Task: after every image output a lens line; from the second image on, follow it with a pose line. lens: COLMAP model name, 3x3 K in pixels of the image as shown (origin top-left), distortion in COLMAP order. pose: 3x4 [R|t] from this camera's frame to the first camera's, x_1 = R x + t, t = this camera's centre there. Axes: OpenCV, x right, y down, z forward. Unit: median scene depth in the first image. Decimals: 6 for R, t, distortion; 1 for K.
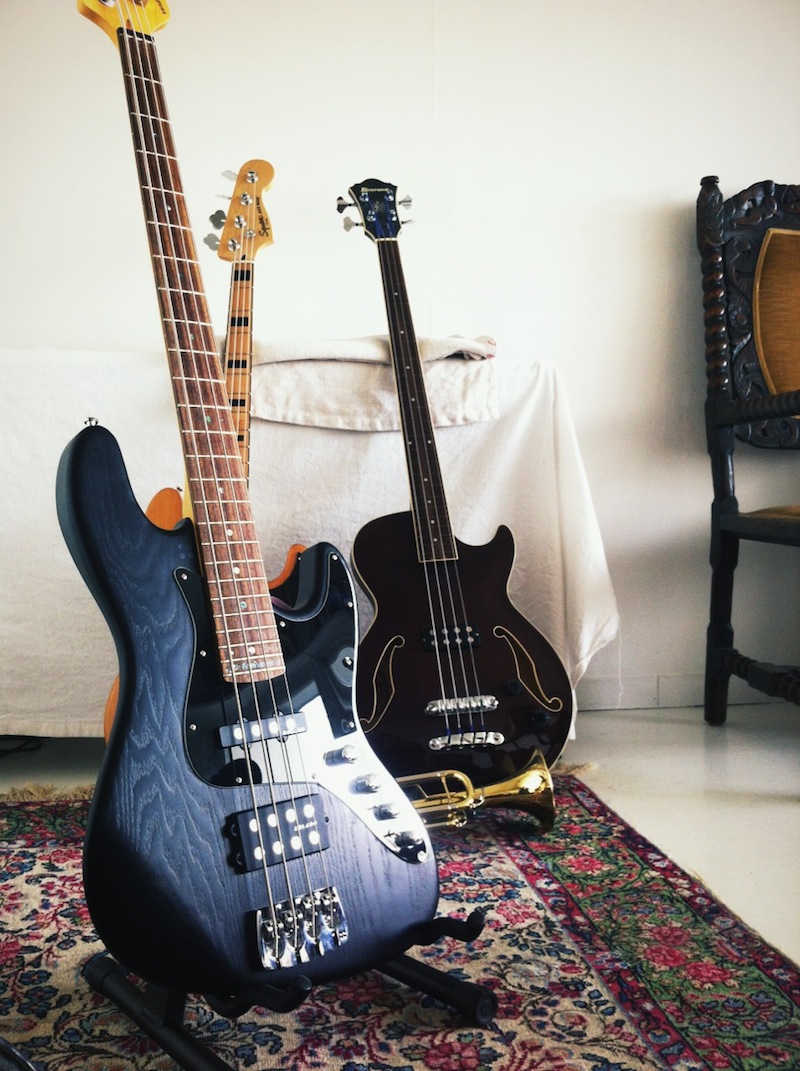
lens RADIAL K [[1078.0, 0, 403.7], [0, 1078.0, 526.7], [0, 0, 1]] dist [0.082978, 0.000000]
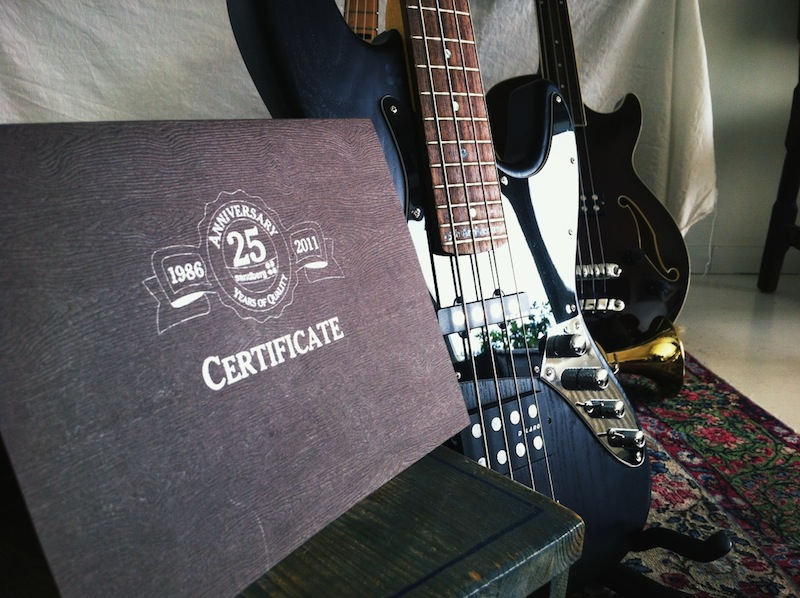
lens RADIAL K [[804.8, 0, 393.2], [0, 804.8, 299.0], [0, 0, 1]] dist [0.108861, 0.000000]
pose [[0.997955, 0.058539, -0.025657, -0.124764], [-0.051246, 0.972743, 0.226153, 0.032495], [0.038196, -0.224375, 0.973754, 0.291703]]
